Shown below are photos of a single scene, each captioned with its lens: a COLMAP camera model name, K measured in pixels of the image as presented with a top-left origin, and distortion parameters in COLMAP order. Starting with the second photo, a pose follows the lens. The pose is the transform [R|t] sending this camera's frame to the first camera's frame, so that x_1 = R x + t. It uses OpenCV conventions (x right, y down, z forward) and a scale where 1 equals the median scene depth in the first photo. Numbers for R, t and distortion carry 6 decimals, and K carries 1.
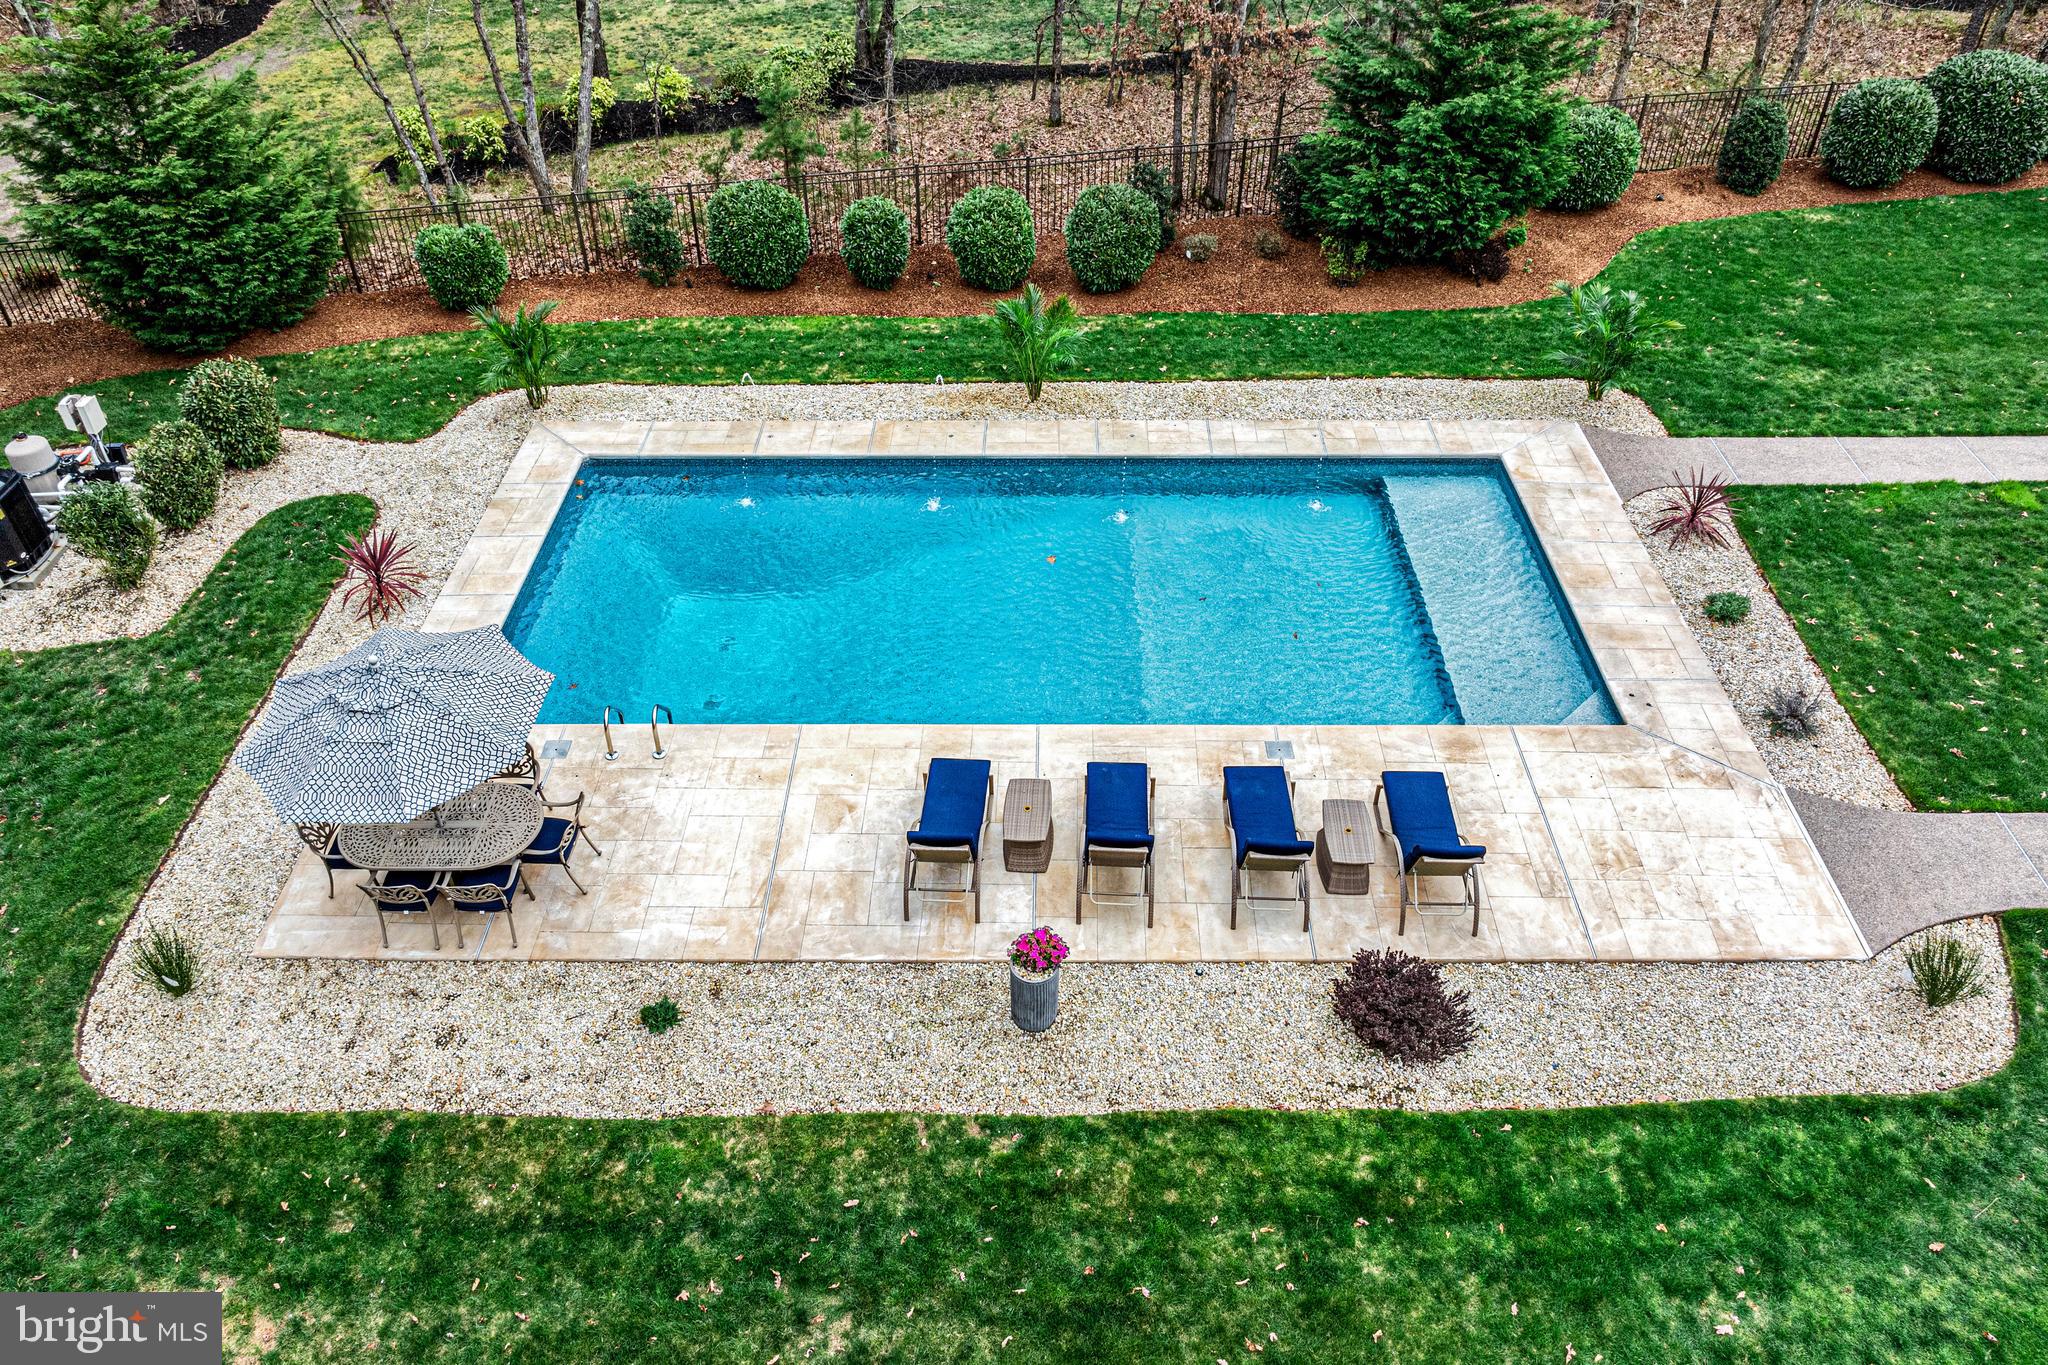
lens RADIAL K [[1451.5, 0, 1034.2], [0, 1451.5, 670.1], [0, 0, 1]] dist [-0.038370, -0.002895]
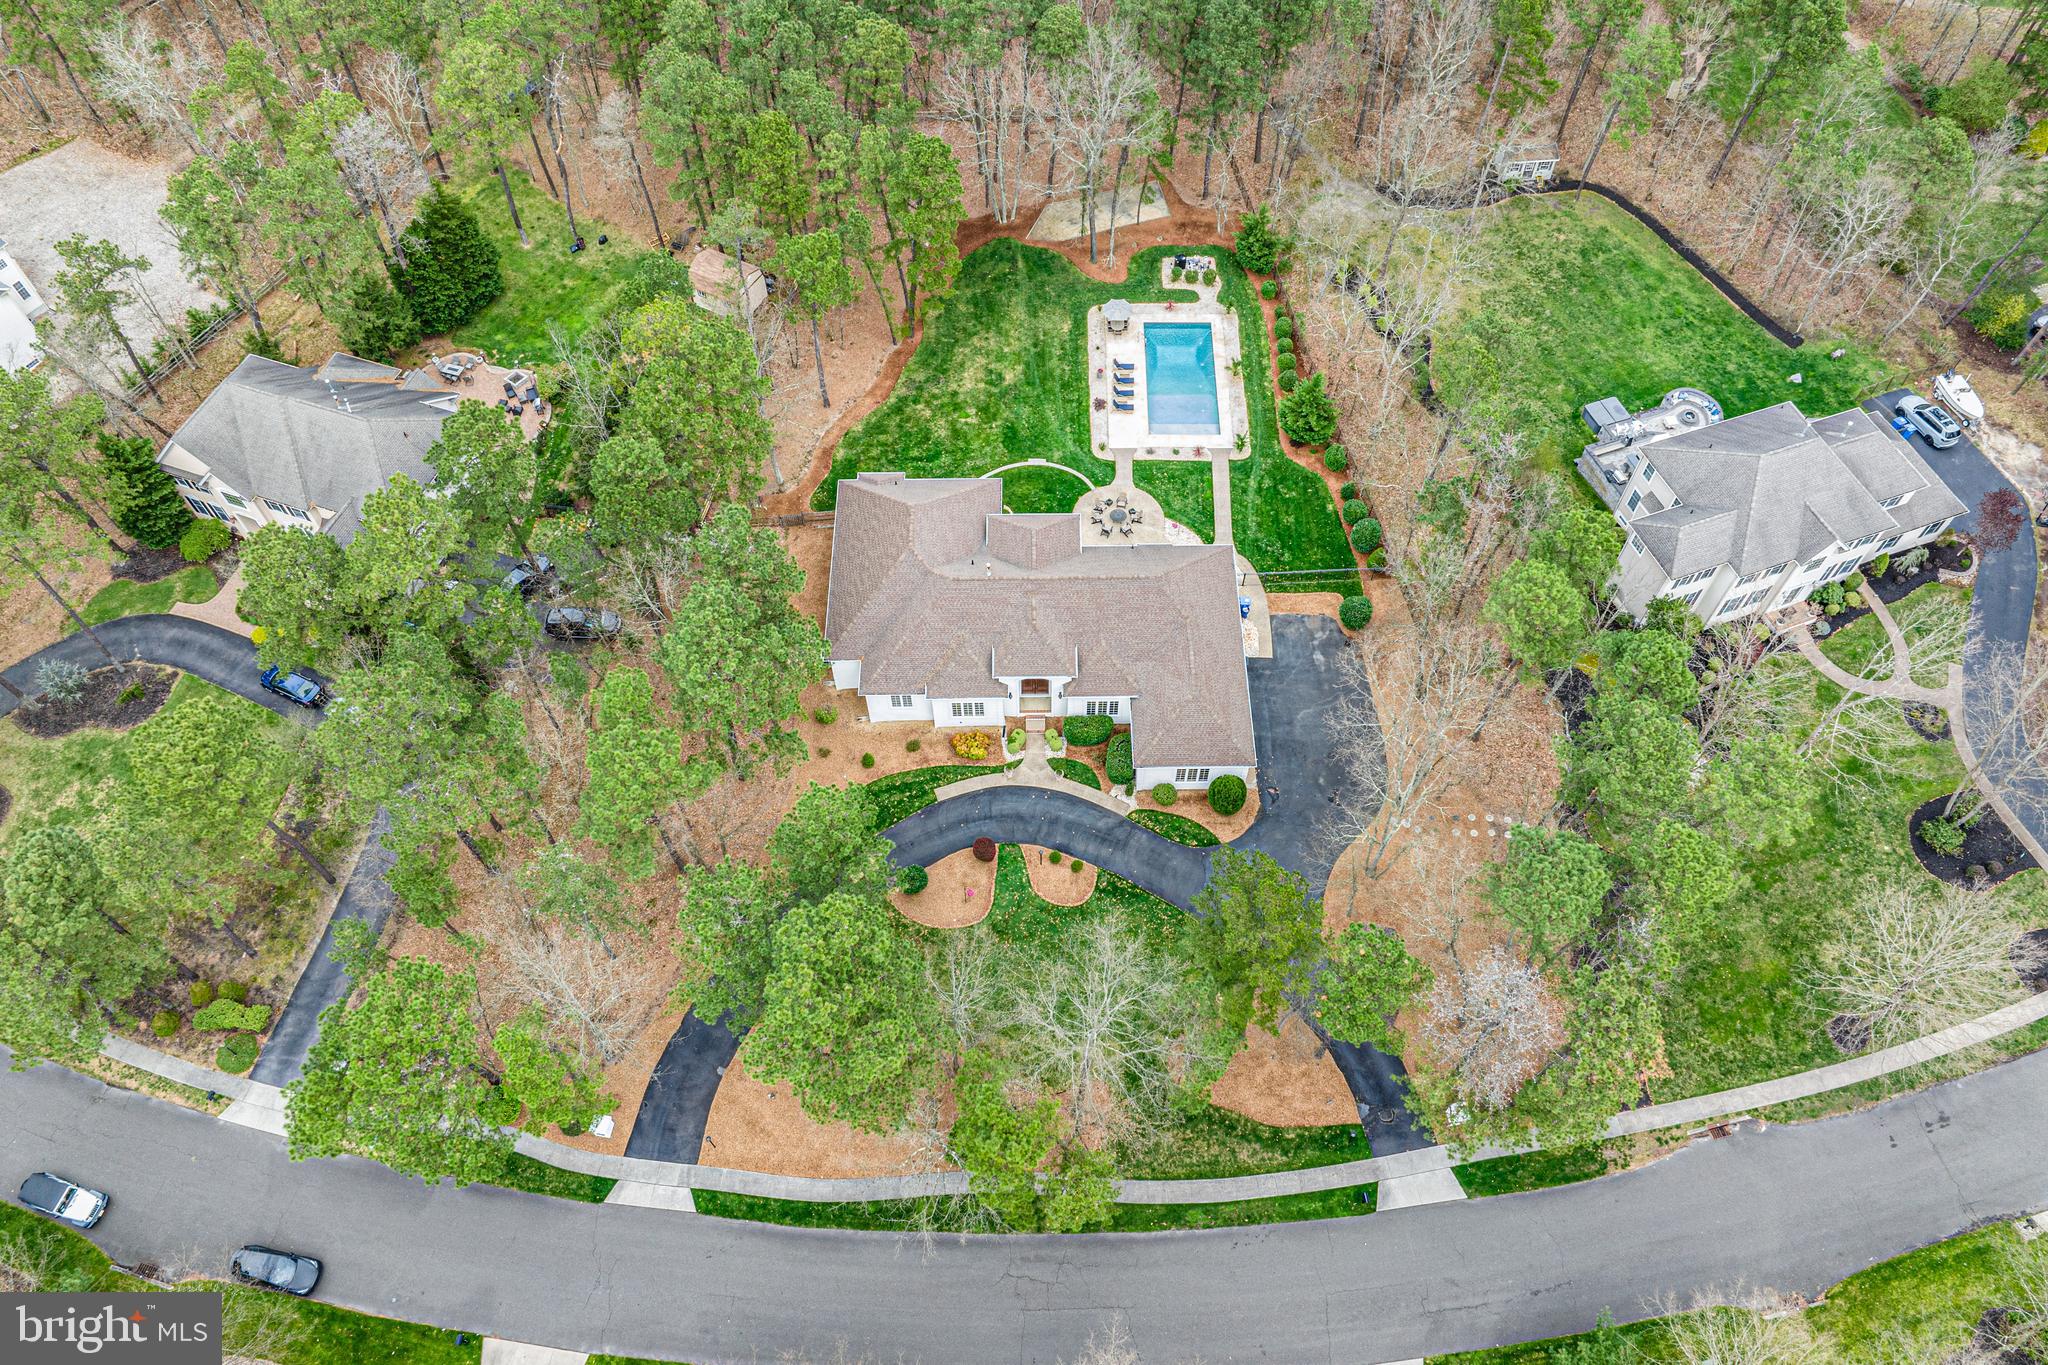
lens RADIAL K [[1451.5, 0, 1034.2], [0, 1451.5, 670.1], [0, 0, 1]] dist [-0.038370, -0.002895]
pose [[0.001019, 0.839844, -0.542828, 5.809657], [-0.625066, 0.424251, 0.655212, -4.204475], [0.780571, 0.338636, 0.525390, -3.134512]]
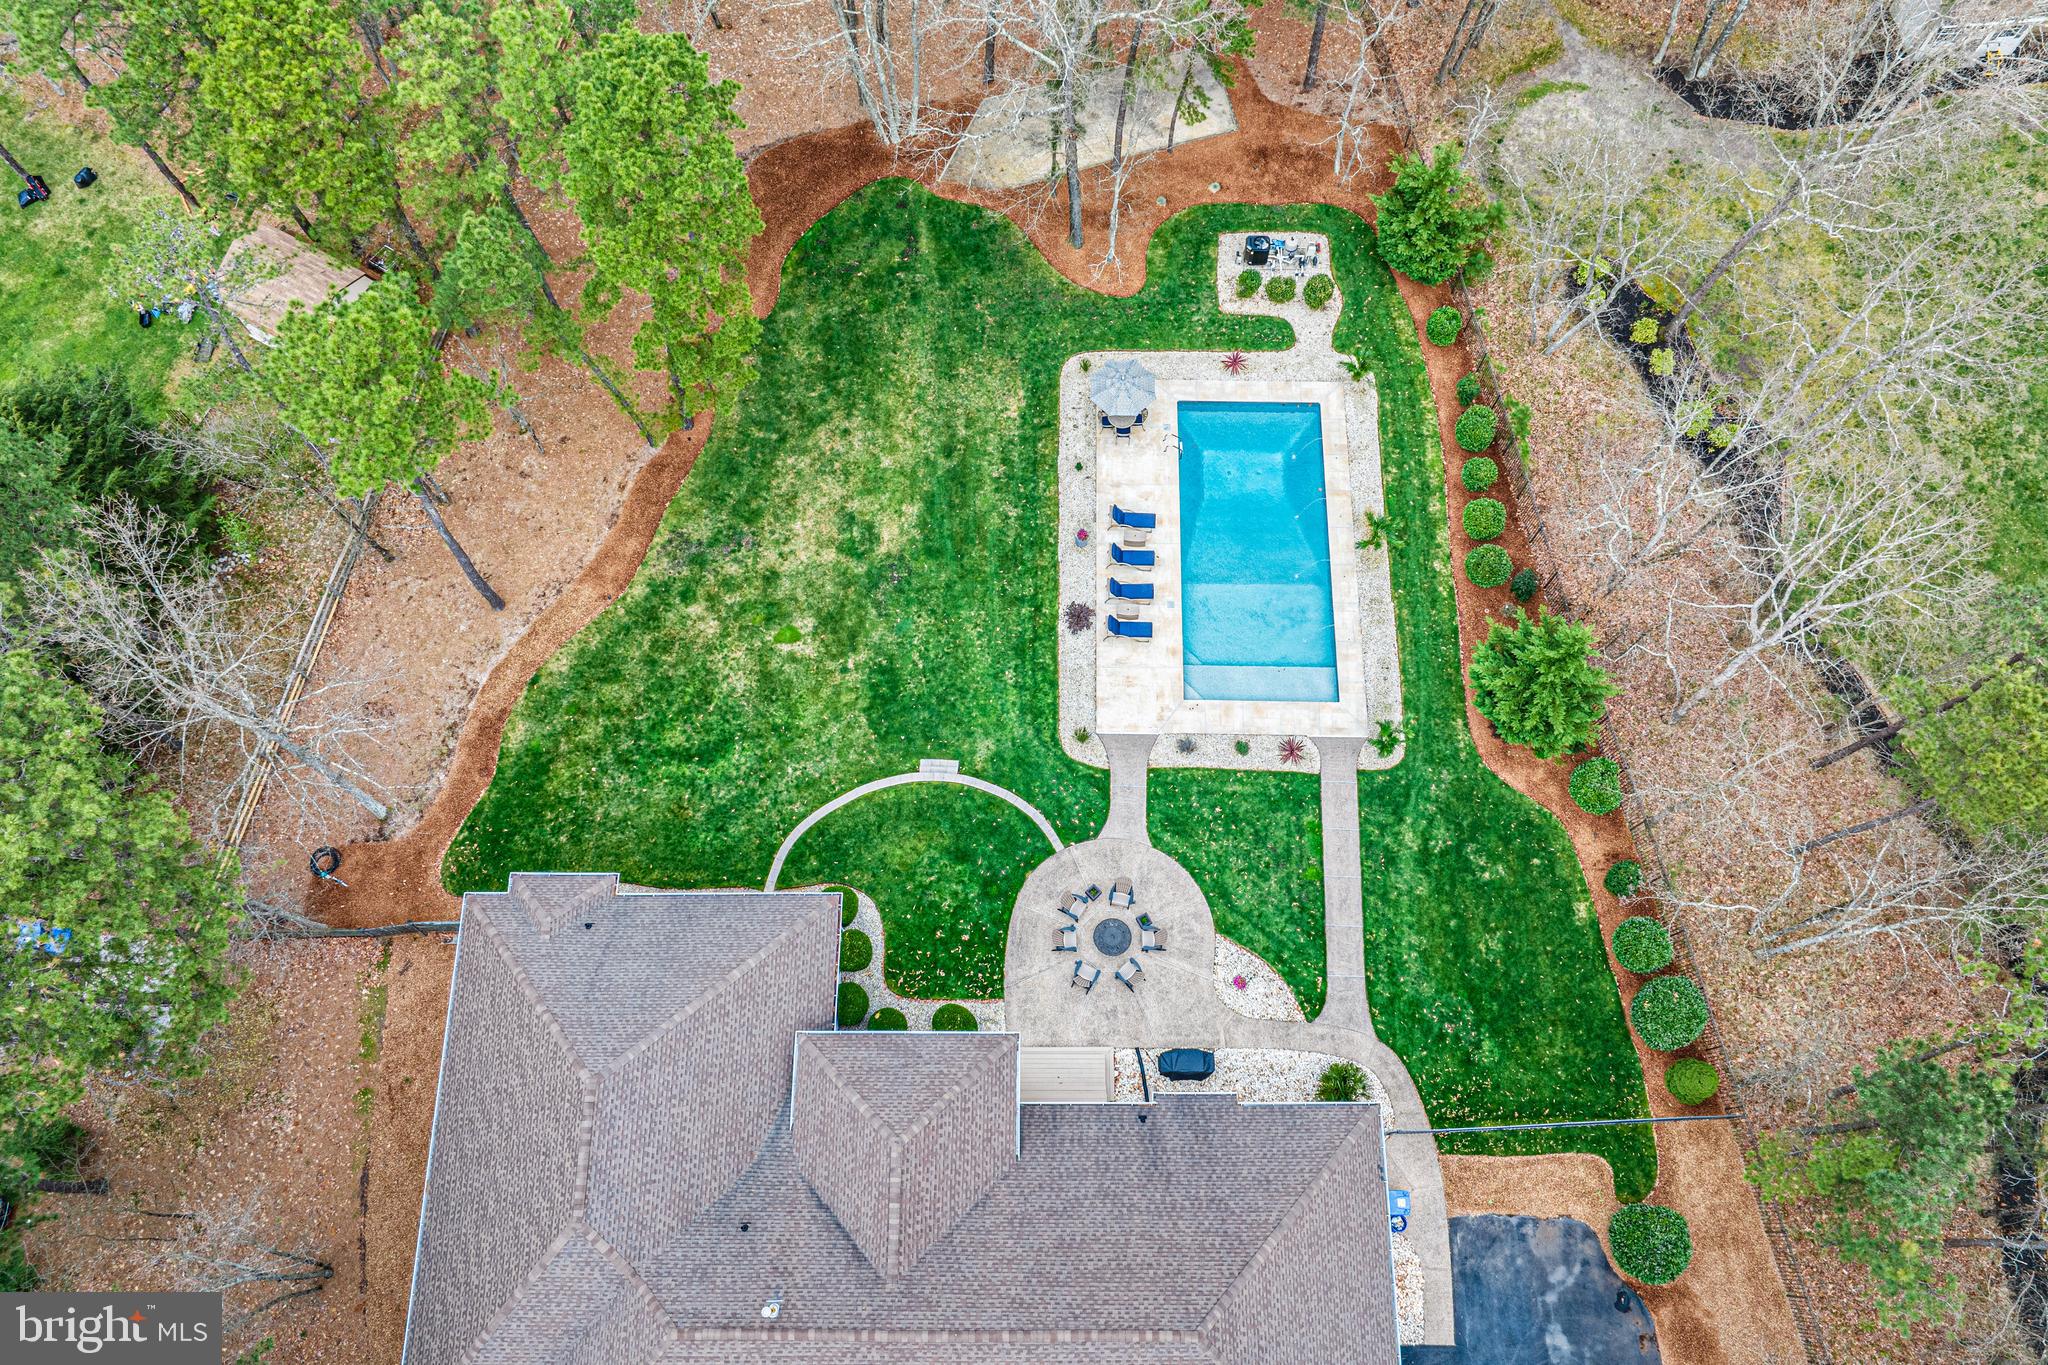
lens RADIAL K [[1451.5, 0, 1034.2], [0, 1451.5, 670.1], [0, 0, 1]] dist [-0.038370, -0.002895]
pose [[-0.008266, 0.931574, -0.363458, 1.697545], [-0.628944, 0.277731, 0.726151, -2.388109], [0.777407, 0.234597, 0.583612, -1.363068]]
